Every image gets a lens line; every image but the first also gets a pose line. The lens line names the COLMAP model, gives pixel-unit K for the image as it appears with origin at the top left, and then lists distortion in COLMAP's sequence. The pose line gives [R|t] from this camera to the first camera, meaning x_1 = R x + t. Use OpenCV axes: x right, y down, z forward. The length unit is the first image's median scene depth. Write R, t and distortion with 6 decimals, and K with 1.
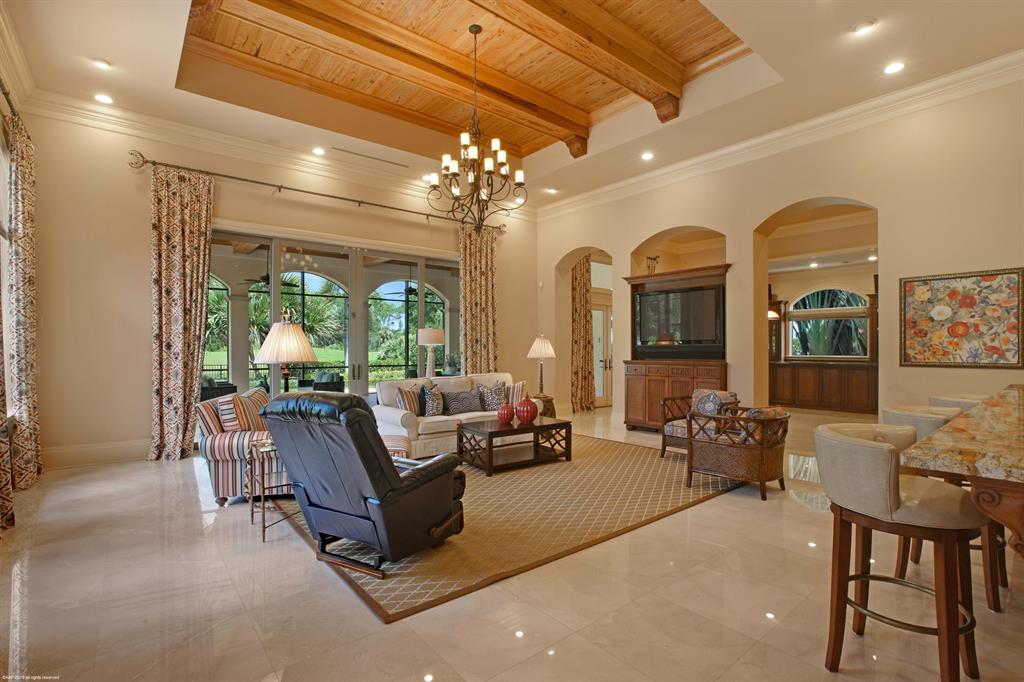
lens RADIAL K [[481.6, 0, 506.5], [0, 481.6, 342.7], [0, 0, 1]] dist [-0.059663, 0.026756]
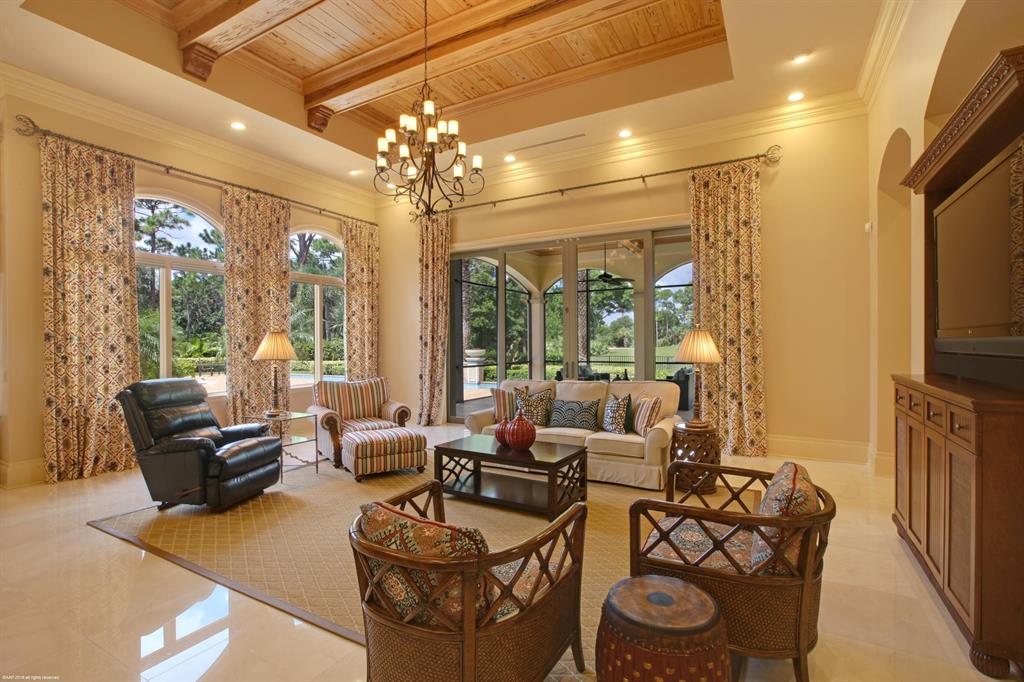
lens RADIAL K [[481.6, 0, 506.5], [0, 481.6, 342.7], [0, 0, 1]] dist [-0.059663, 0.026756]
pose [[0.363255, 0.001849, -0.931688, 0.677144], [0.021318, 0.999720, 0.010296, -0.006821], [0.931446, -0.023602, 0.363114, 0.686543]]
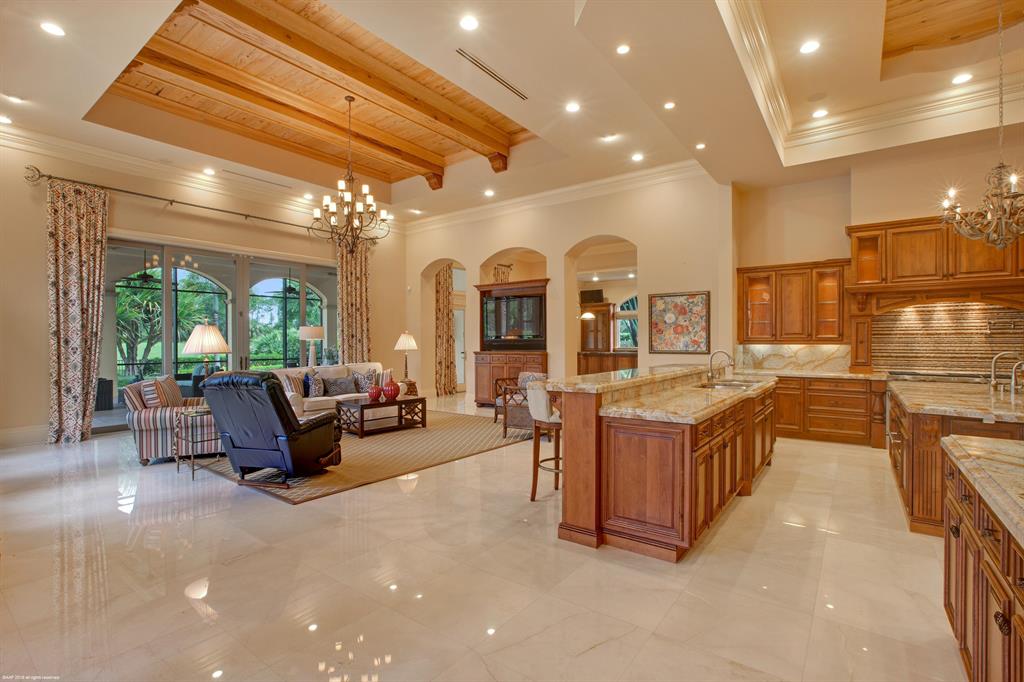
lens RADIAL K [[481.6, 0, 506.5], [0, 481.6, 342.7], [0, 0, 1]] dist [-0.059663, 0.026756]
pose [[0.970458, -0.004137, 0.241236, 0.030759], [0.001041, 0.999915, 0.012960, -0.003592], [-0.241269, -0.012326, 0.970380, -0.325472]]
